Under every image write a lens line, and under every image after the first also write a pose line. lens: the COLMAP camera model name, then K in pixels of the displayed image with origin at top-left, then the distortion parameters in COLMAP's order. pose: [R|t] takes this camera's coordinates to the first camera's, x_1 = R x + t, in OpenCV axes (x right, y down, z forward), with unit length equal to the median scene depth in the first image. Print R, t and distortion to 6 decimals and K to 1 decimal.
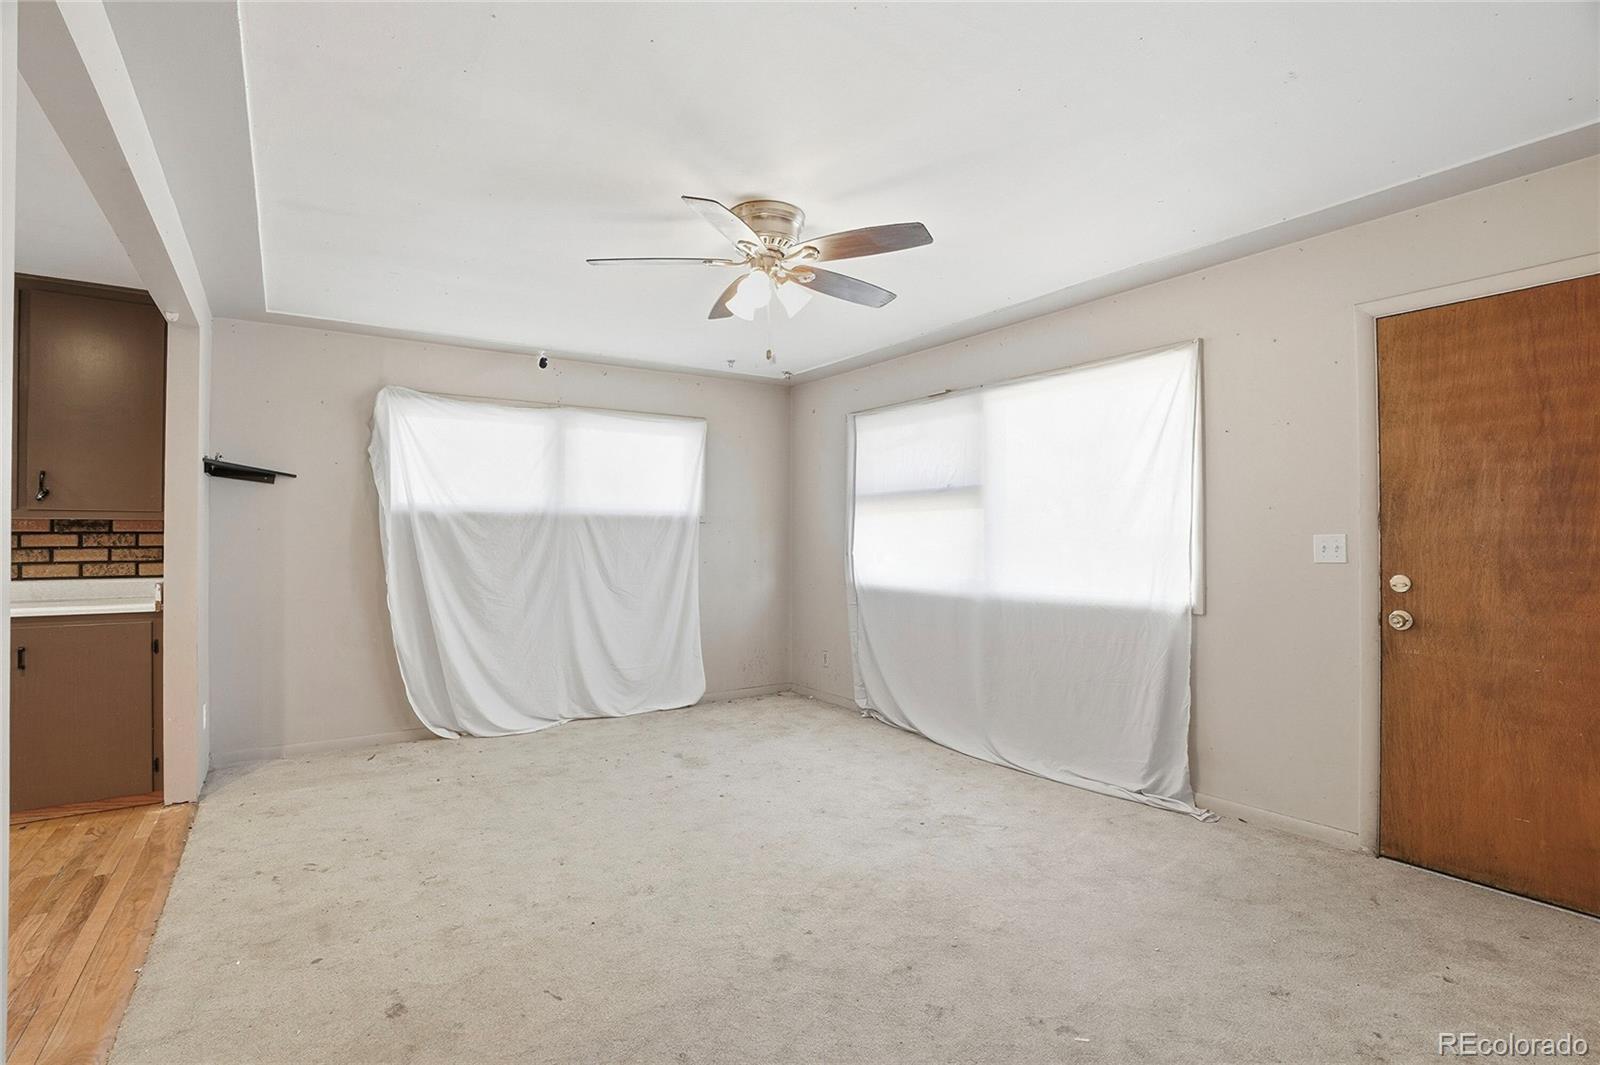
lens RADIAL K [[750.5, 0, 783.6], [0, 750.5, 536.8], [0, 0, 1]] dist [-0.056321, 0.016385]
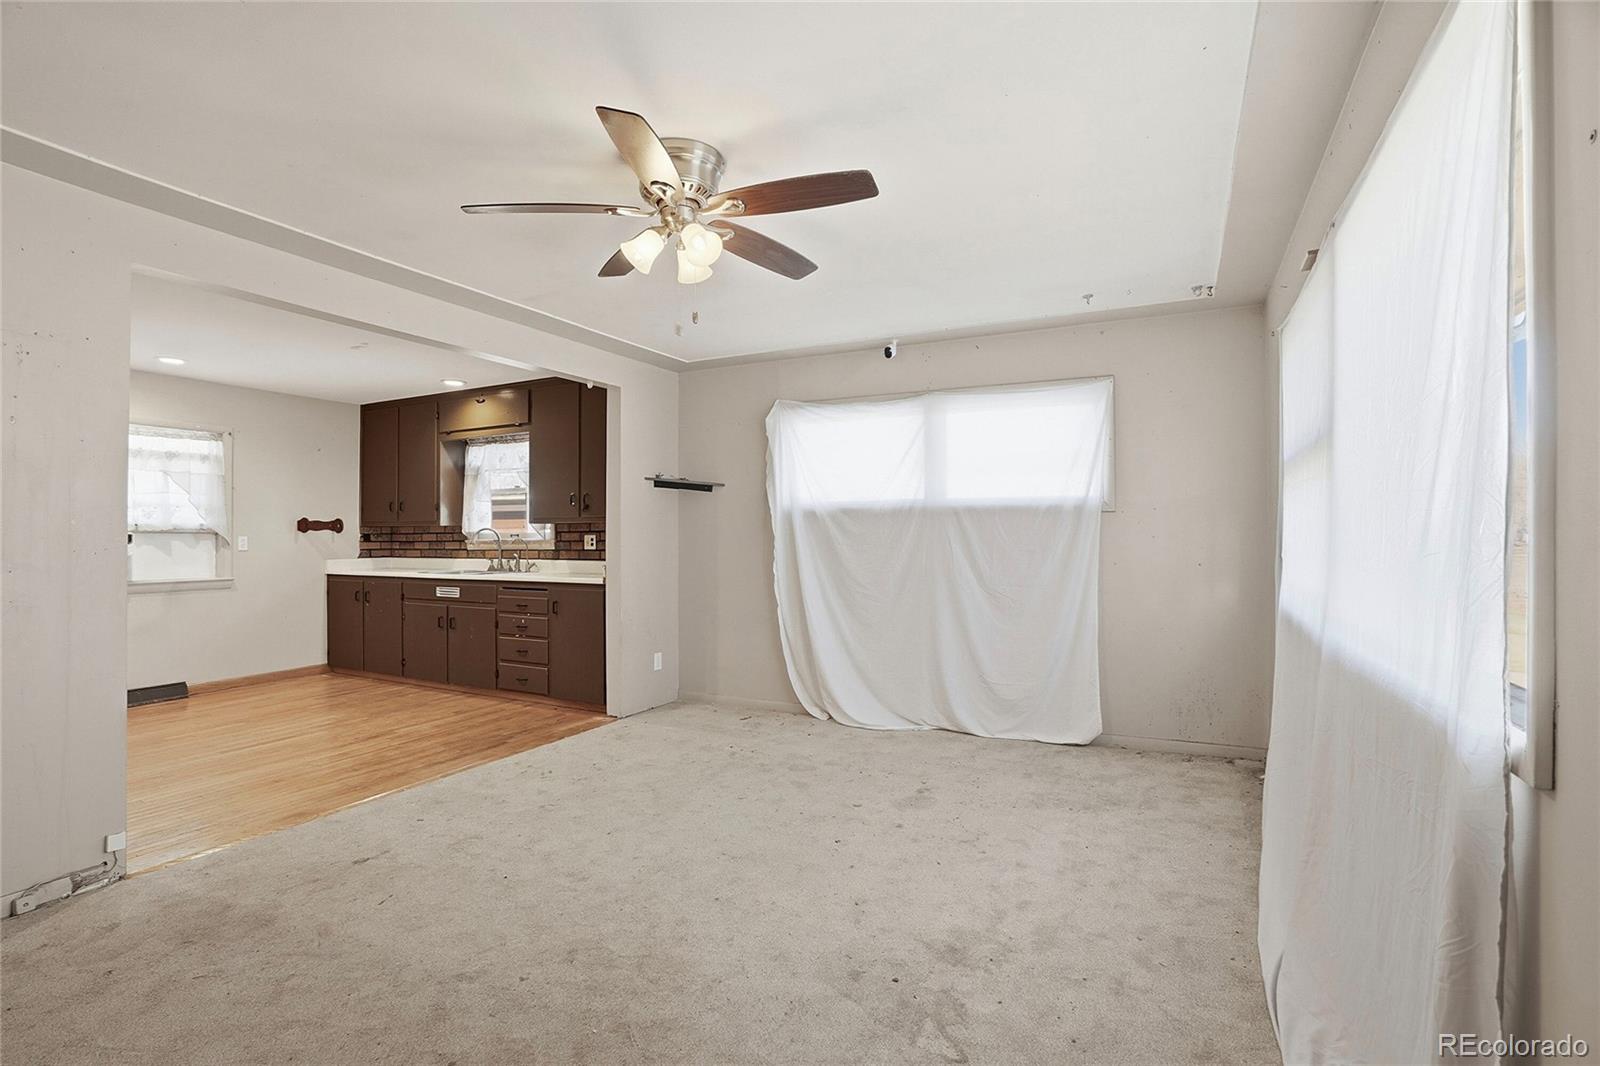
lens RADIAL K [[750.5, 0, 799.4], [0, 750.5, 527.9], [0, 0, 1]] dist [-0.056321, 0.016385]
pose [[0.497392, -0.011757, -0.867446, 0.537999], [0.006234, 0.999931, -0.009978, 0.005196], [0.867503, -0.000445, 0.497431, 0.478279]]
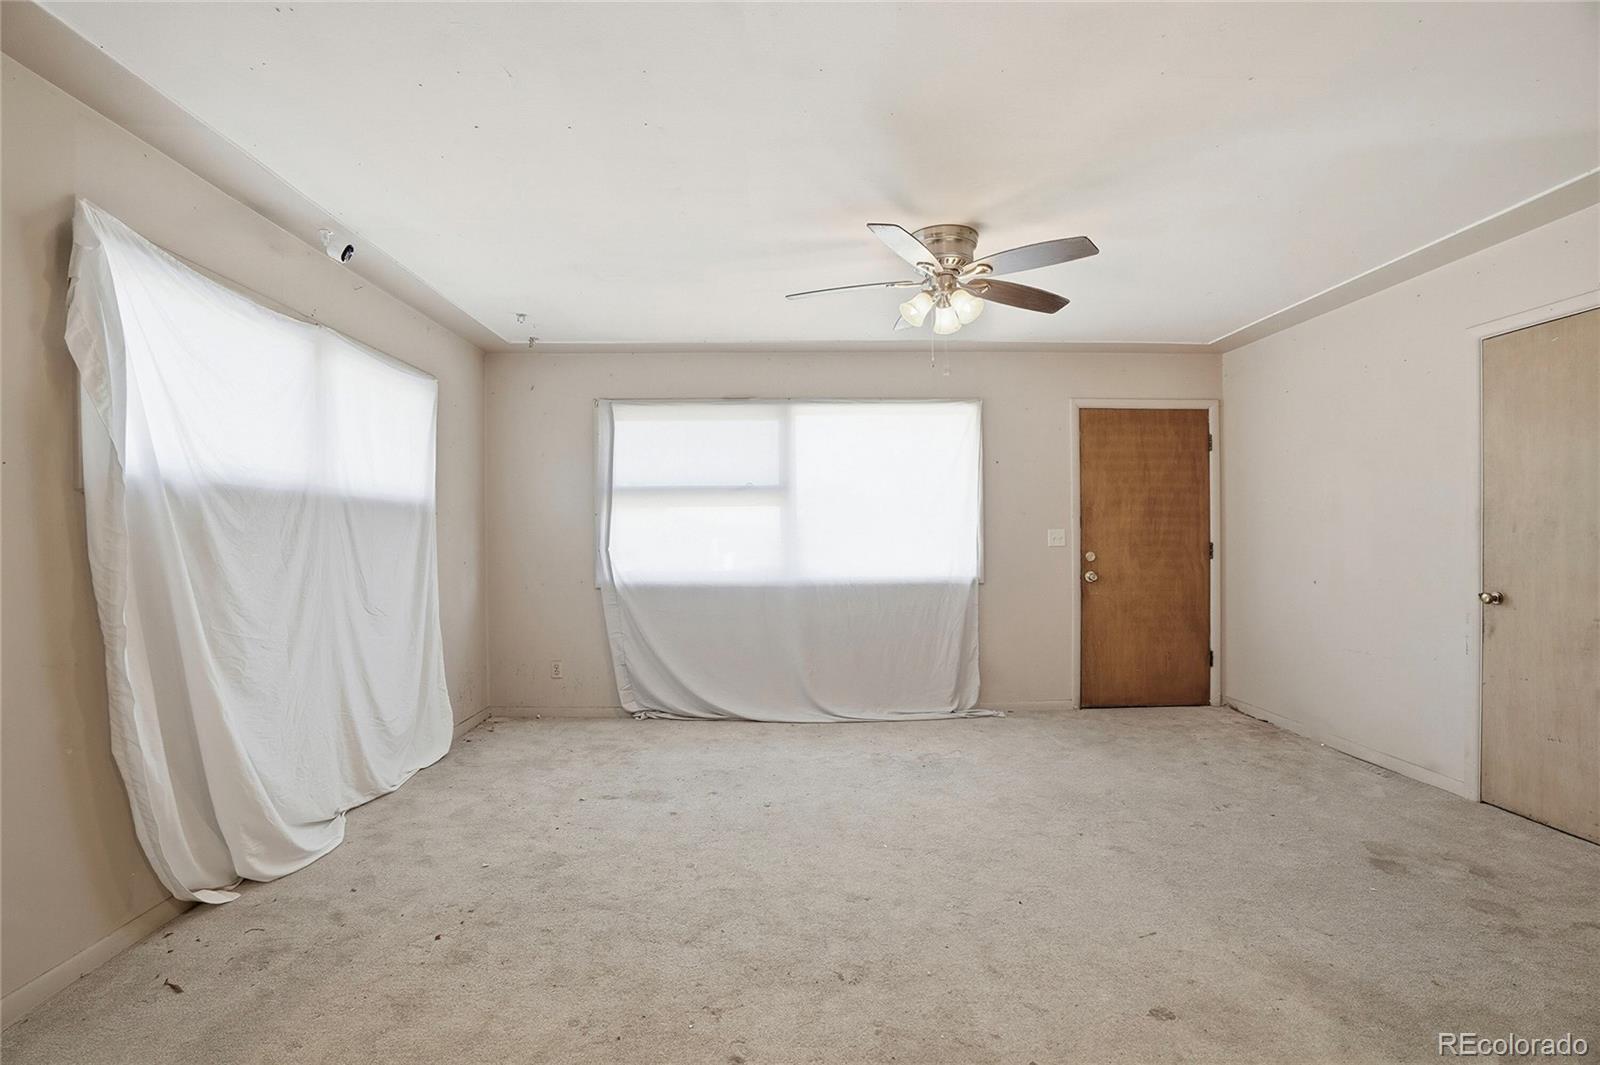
lens RADIAL K [[750.5, 0, 779.3], [0, 750.5, 538.9], [0, 0, 1]] dist [-0.056321, 0.016385]
pose [[0.546182, -0.004954, 0.837652, -0.745557], [0.002110, 0.999987, 0.004538, 0.006744], [-0.837664, -0.000711, 0.546186, 0.413092]]
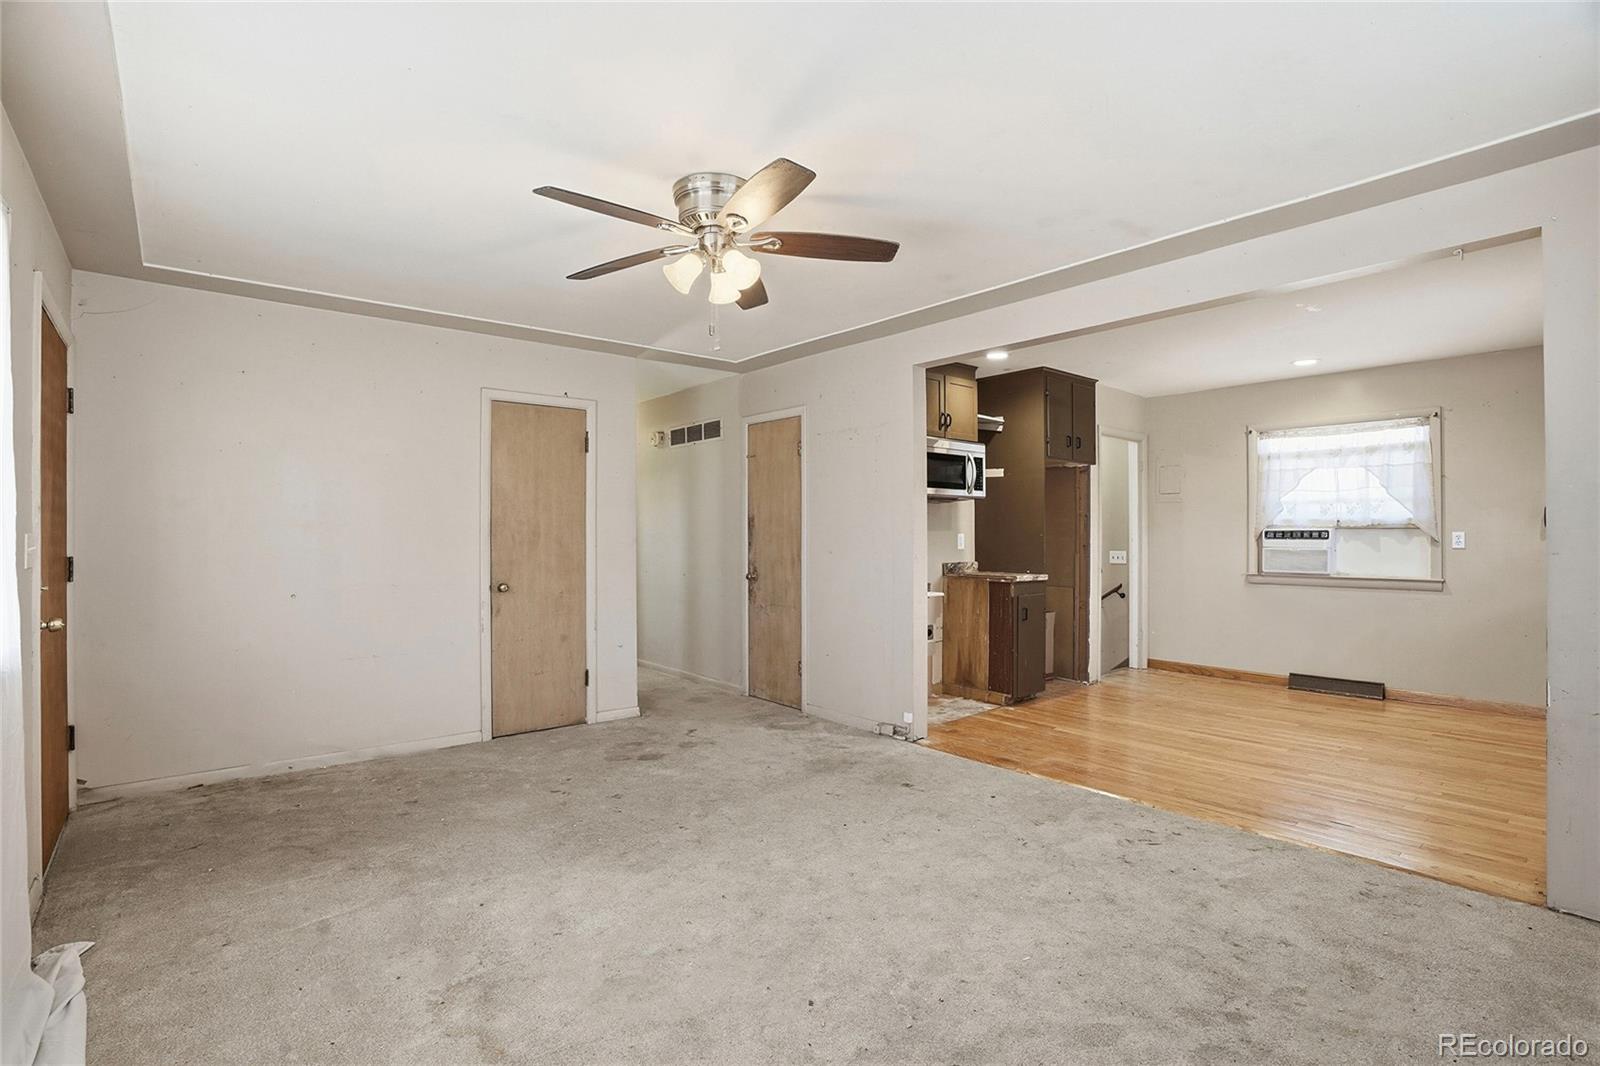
lens RADIAL K [[750.5, 0, 793.9], [0, 750.5, 537.2], [0, 0, 1]] dist [-0.056321, 0.016385]
pose [[-0.993672, 0.007679, -0.112054, -0.011595], [0.008091, 0.999962, -0.003220, 0.005674], [0.112025, -0.004106, -0.993697, 1.336184]]
